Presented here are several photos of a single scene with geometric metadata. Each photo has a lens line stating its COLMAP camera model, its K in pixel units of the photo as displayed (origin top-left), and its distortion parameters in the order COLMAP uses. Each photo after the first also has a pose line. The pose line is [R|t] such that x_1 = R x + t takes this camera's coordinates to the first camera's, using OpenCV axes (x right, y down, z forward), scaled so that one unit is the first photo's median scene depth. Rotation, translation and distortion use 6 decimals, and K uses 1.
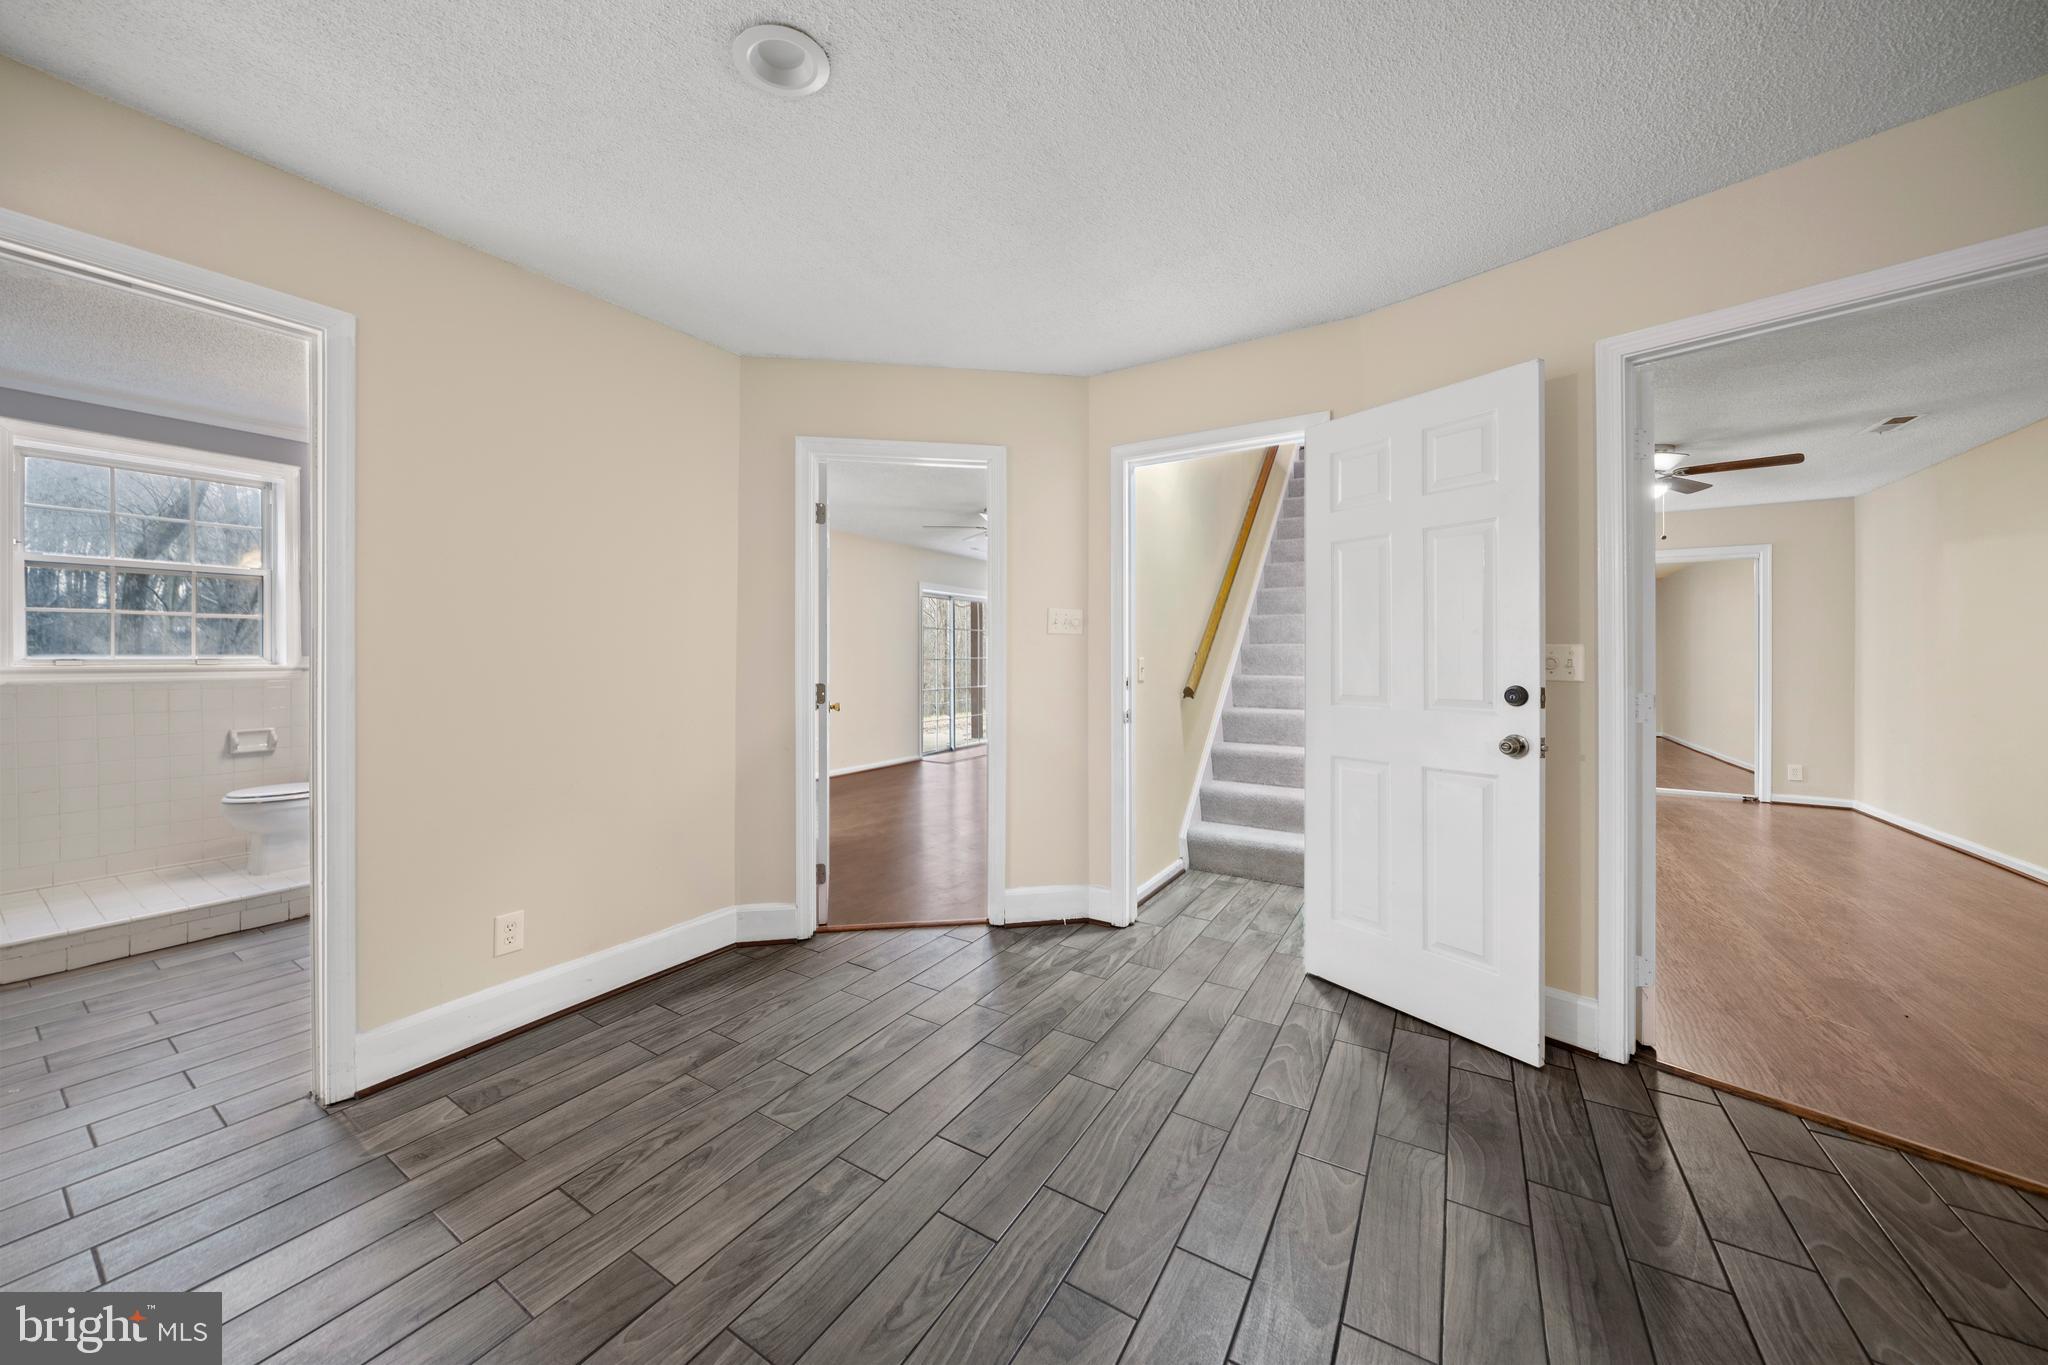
lens RADIAL K [[717.5, 0, 1021.8], [0, 717.5, 678.4], [0, 0, 1]] dist [-0.003170, 0.000038]
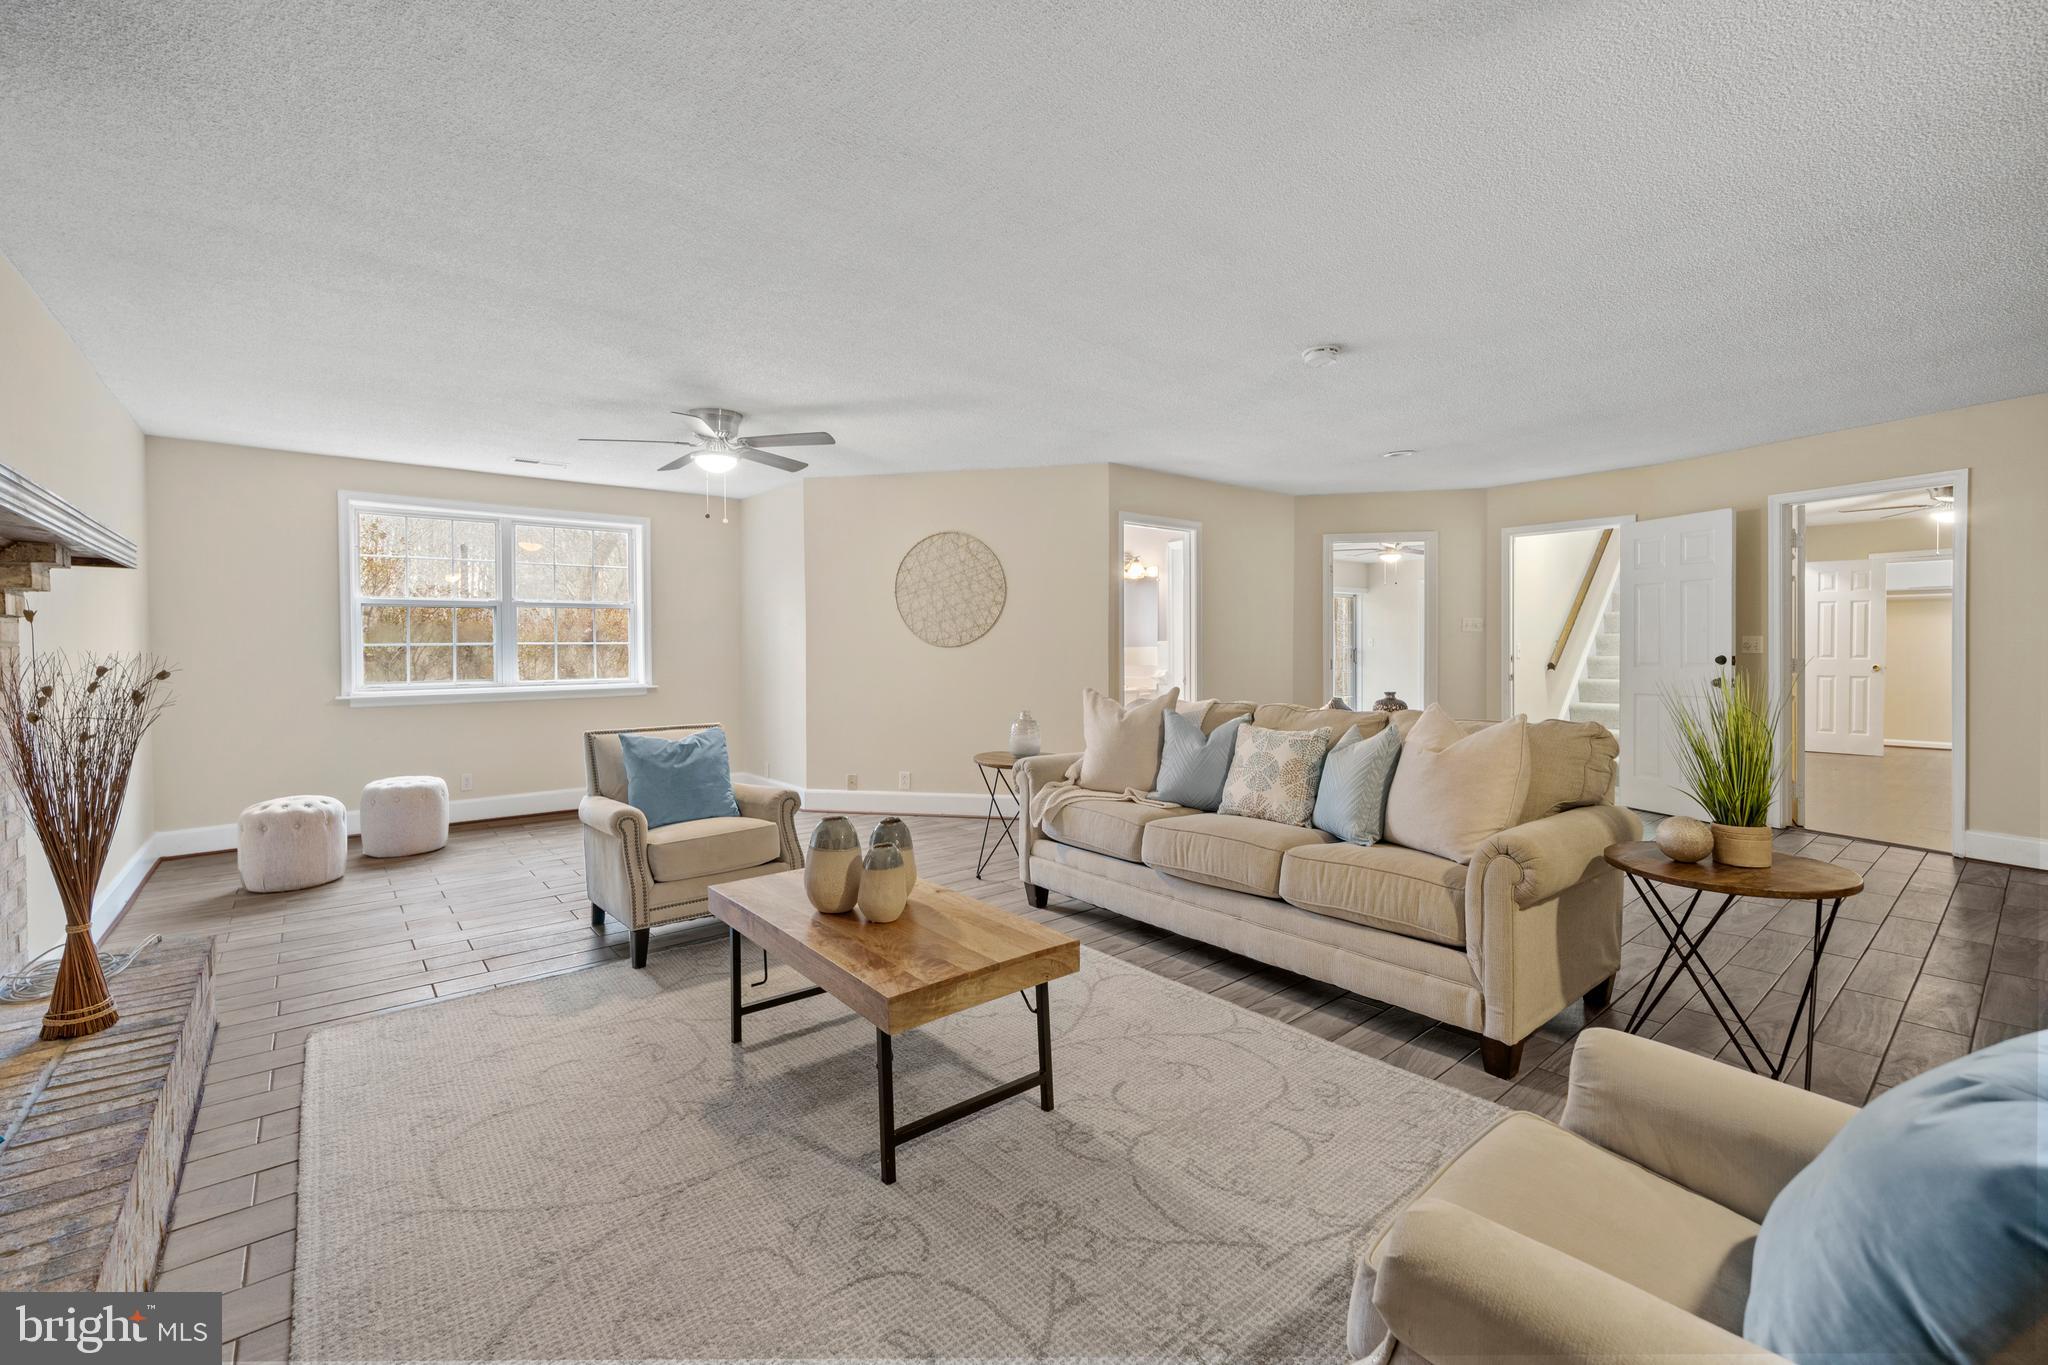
lens RADIAL K [[844.0, 0, 1021.1], [0, 844.0, 674.7], [0, 0, 1]] dist [0.002939, 0.000208]
pose [[0.942147, 0.000663, -0.335200, -0.315673], [0.000793, 0.999991, 0.004207, 0.039416], [0.335199, -0.004229, 0.942138, -1.483653]]
